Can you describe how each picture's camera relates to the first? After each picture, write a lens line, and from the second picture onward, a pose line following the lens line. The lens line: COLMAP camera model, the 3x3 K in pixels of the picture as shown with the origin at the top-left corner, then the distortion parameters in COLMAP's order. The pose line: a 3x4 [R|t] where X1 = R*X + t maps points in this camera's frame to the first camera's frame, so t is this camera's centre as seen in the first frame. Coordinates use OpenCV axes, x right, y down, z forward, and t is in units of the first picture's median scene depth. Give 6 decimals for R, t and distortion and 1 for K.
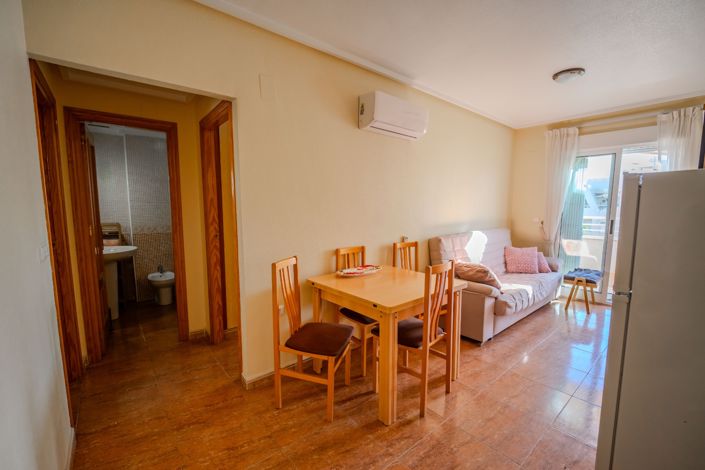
lens RADIAL K [[297.6, 0, 350.0], [0, 297.6, 241.2], [0, 0, 1]] dist [-0.011857, -0.001089]
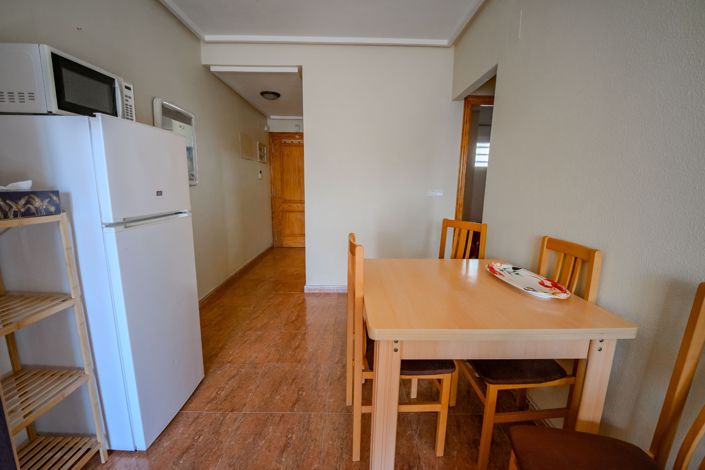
lens RADIAL K [[307.2, 0, 361.0], [0, 307.2, 239.1], [0, 0, 1]] dist [-0.013678, -0.001041]
pose [[-0.597820, 0.139735, -0.789358, 0.609317], [-0.104571, 0.962683, 0.249614, -0.069974], [0.794781, 0.231768, -0.560898, 0.998129]]
